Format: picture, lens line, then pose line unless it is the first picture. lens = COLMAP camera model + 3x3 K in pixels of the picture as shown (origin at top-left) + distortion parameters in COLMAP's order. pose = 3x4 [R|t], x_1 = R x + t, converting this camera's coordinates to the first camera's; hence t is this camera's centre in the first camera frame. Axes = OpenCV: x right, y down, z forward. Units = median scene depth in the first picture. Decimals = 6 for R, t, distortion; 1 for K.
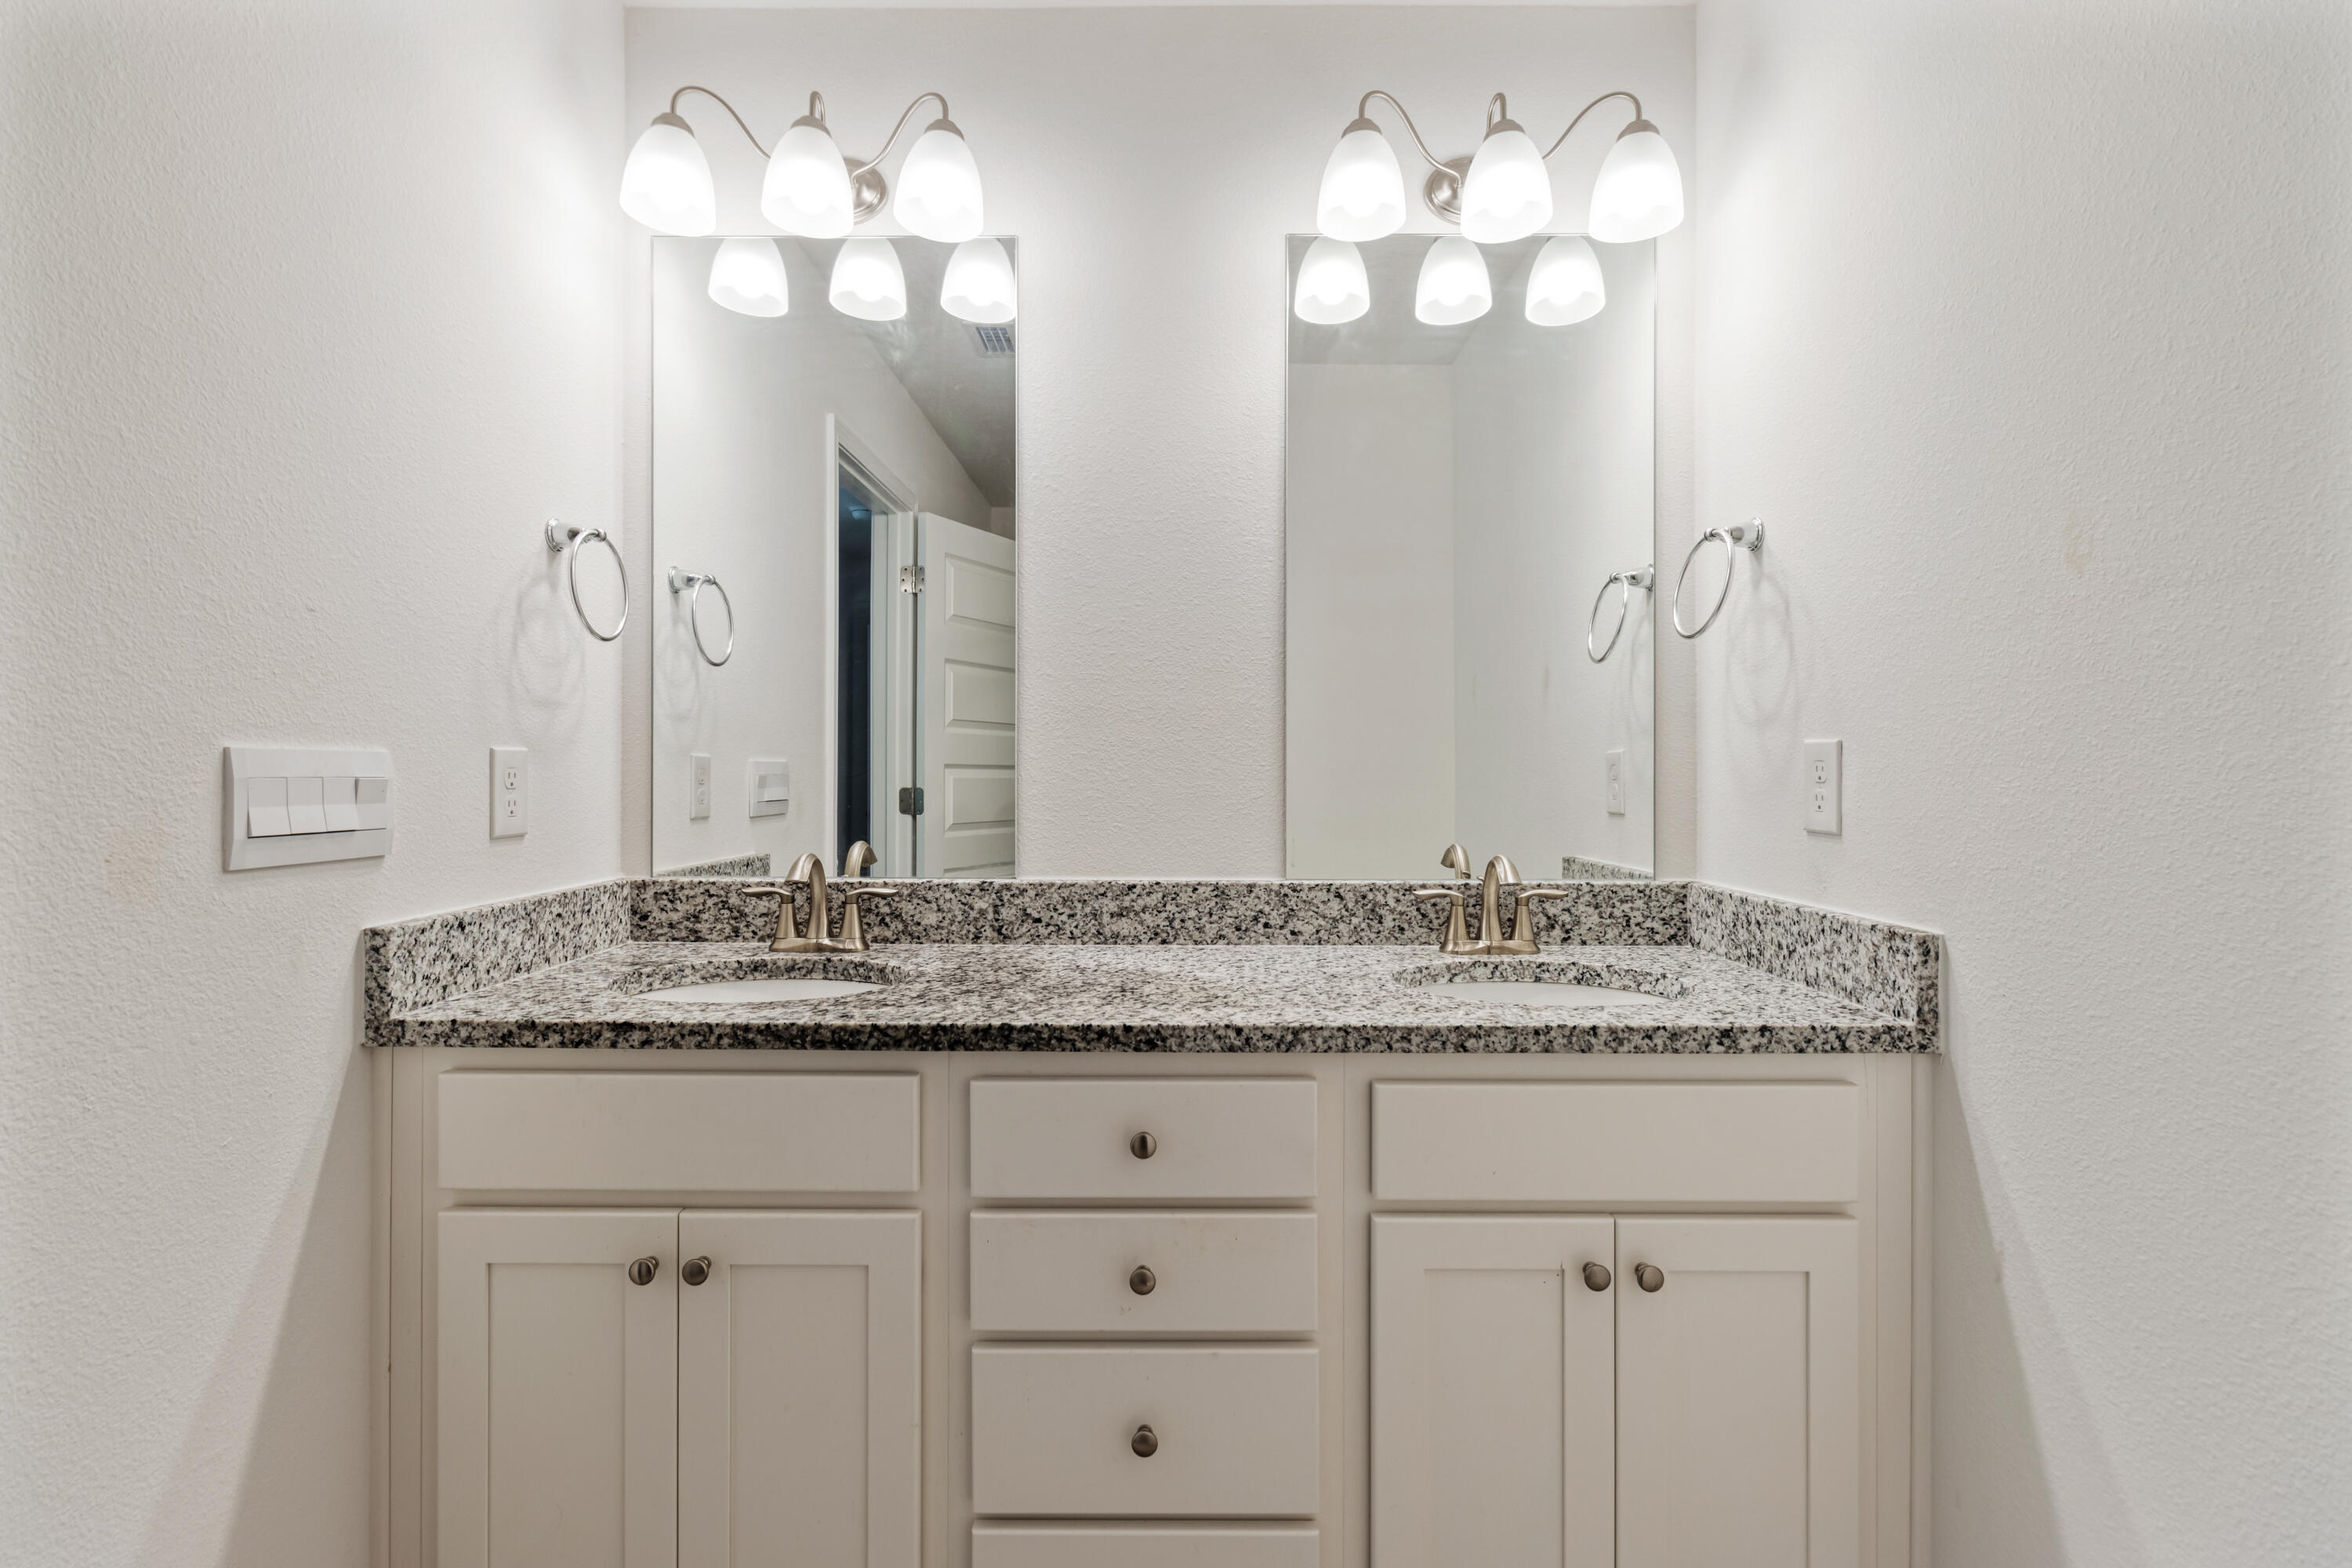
lens RADIAL K [[1102.5, 0, 1177.3], [0, 1102.5, 771.1], [0, 0, 1]] dist [0.002300, -0.000327]
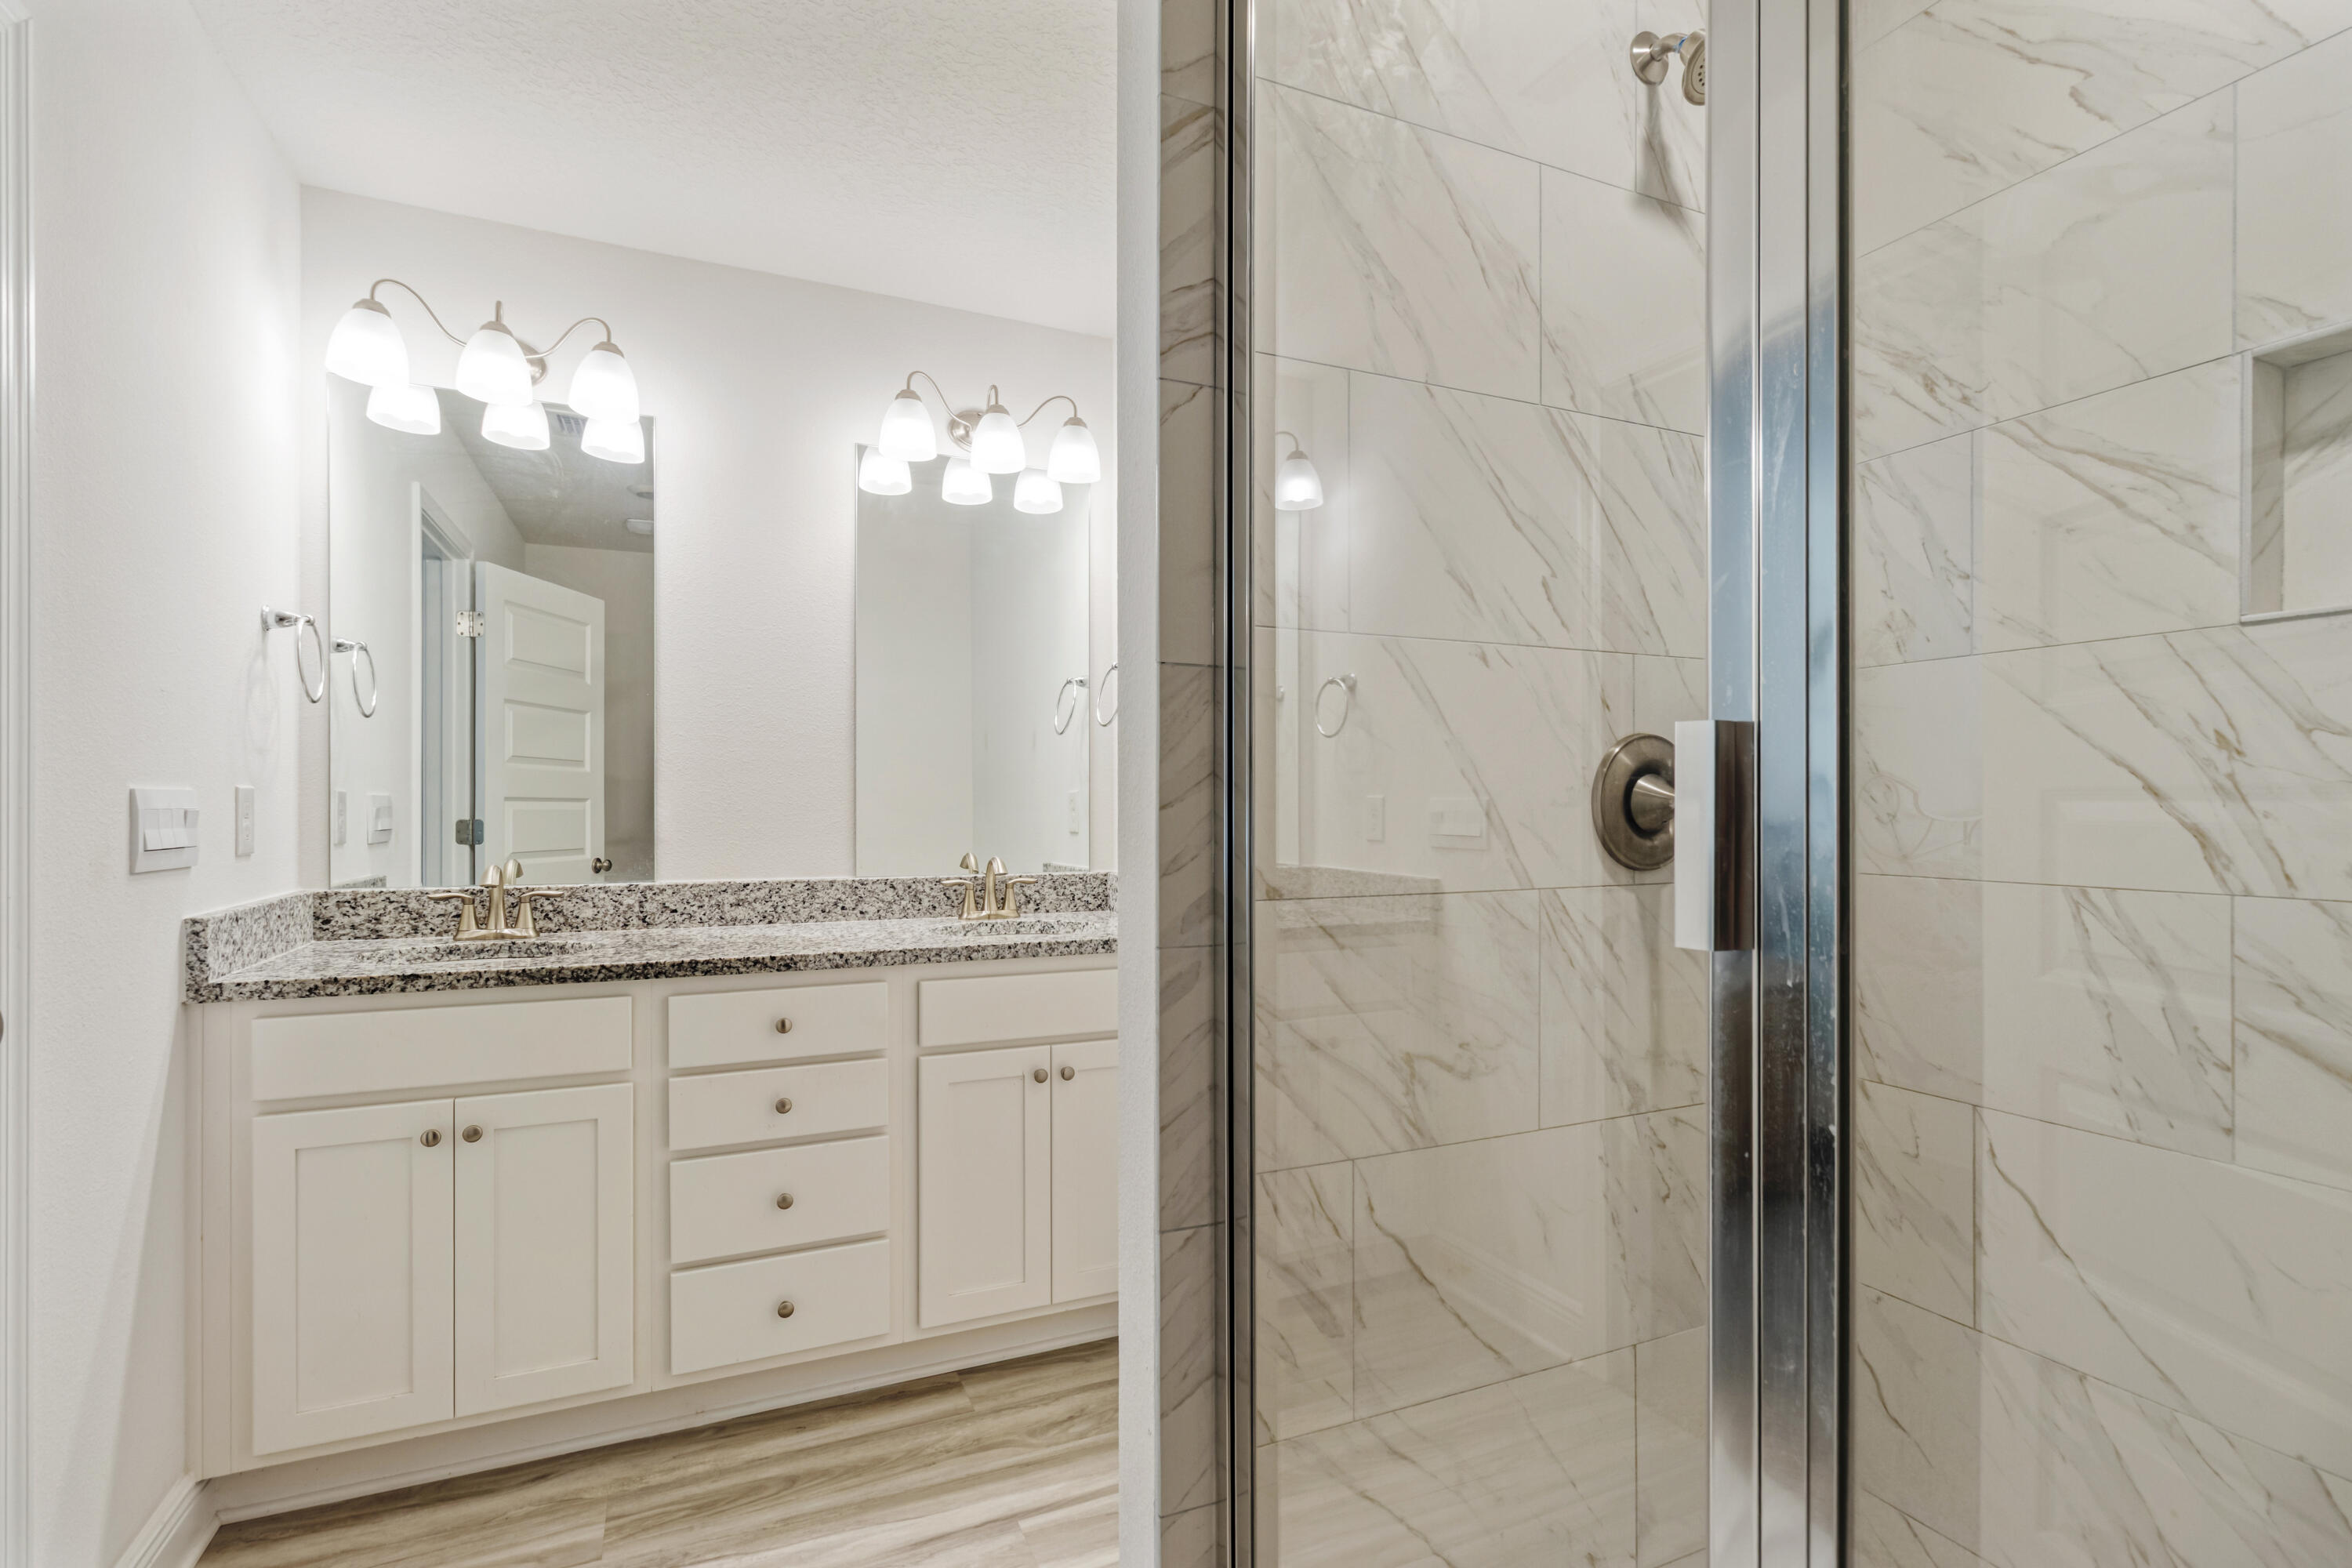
lens RADIAL K [[1102.5, 0, 1175.1], [0, 1102.5, 814.7], [0, 0, 1]] dist [0.002300, -0.000327]
pose [[0.912013, -0.003423, 0.410146, -0.141230], [-0.001011, 0.999943, 0.010595, -0.003005], [-0.410159, -0.010077, 0.911958, -0.632752]]
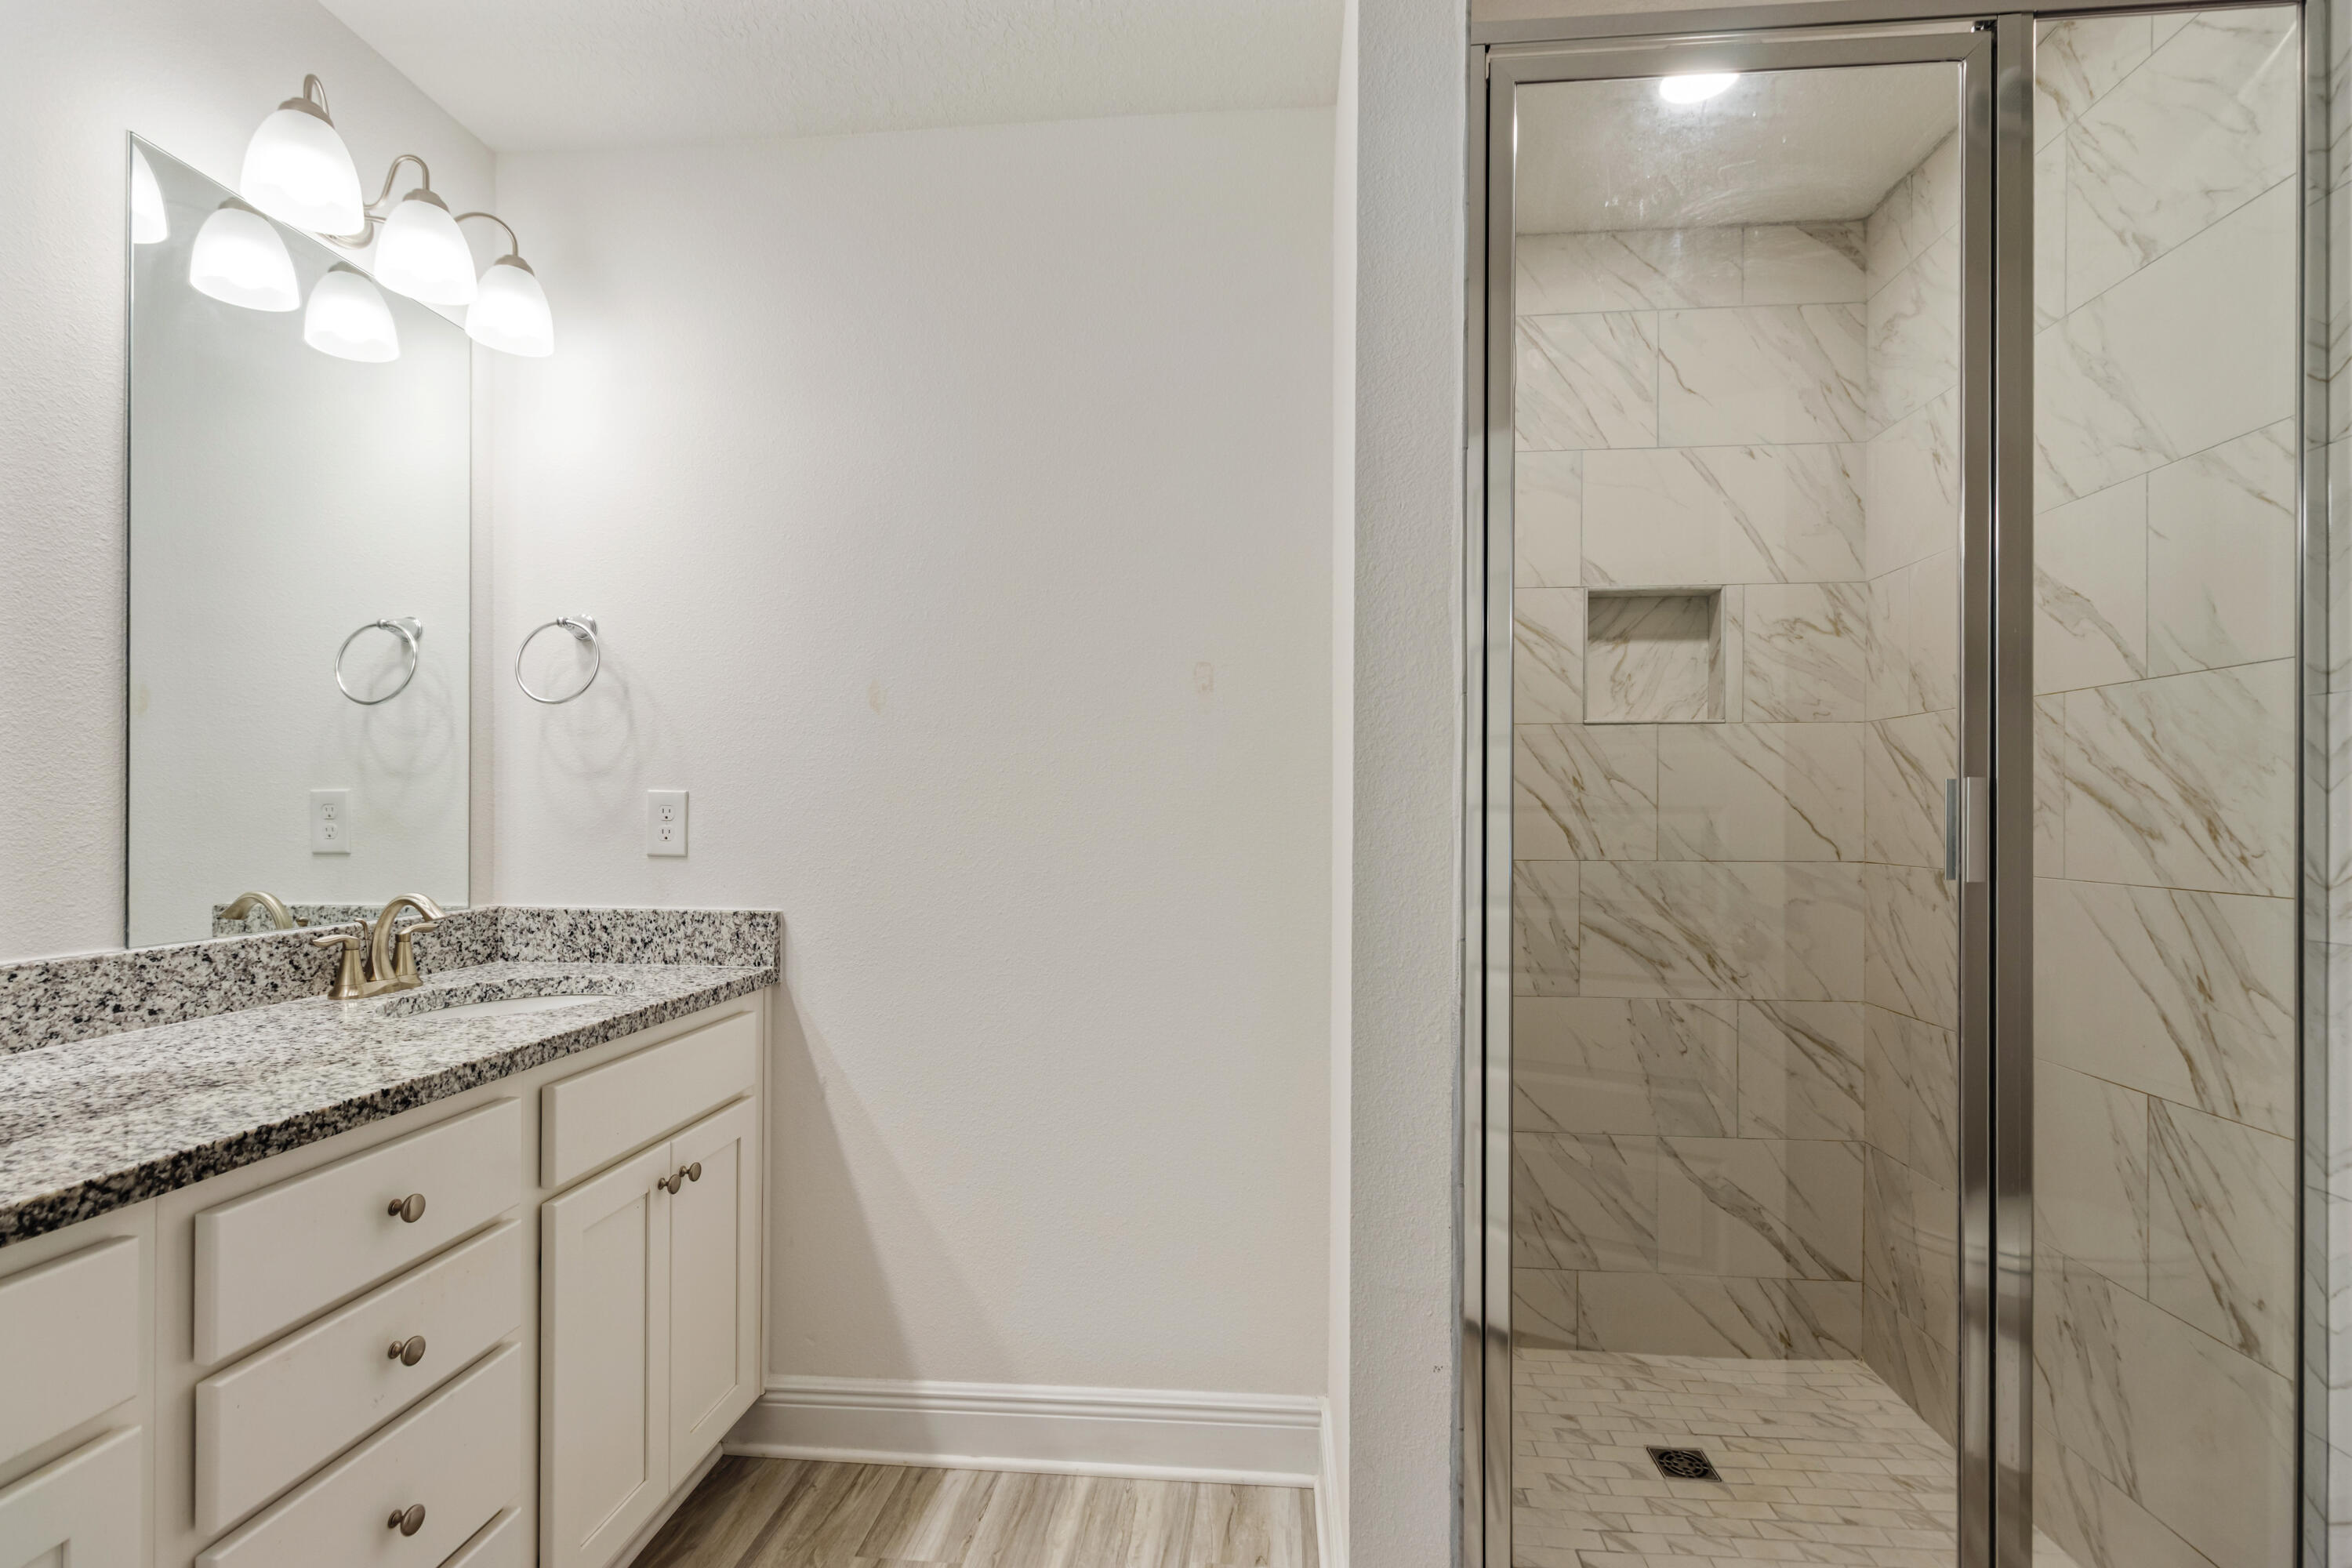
lens RADIAL K [[1102.5, 0, 1167.5], [0, 1102.5, 819.3], [0, 0, 1]] dist [0.002300, -0.000327]
pose [[0.093487, -0.007614, 0.995591, -0.733800], [-0.004970, 0.999955, 0.008114, -0.005798], [-0.995608, -0.005707, 0.093444, 0.211202]]
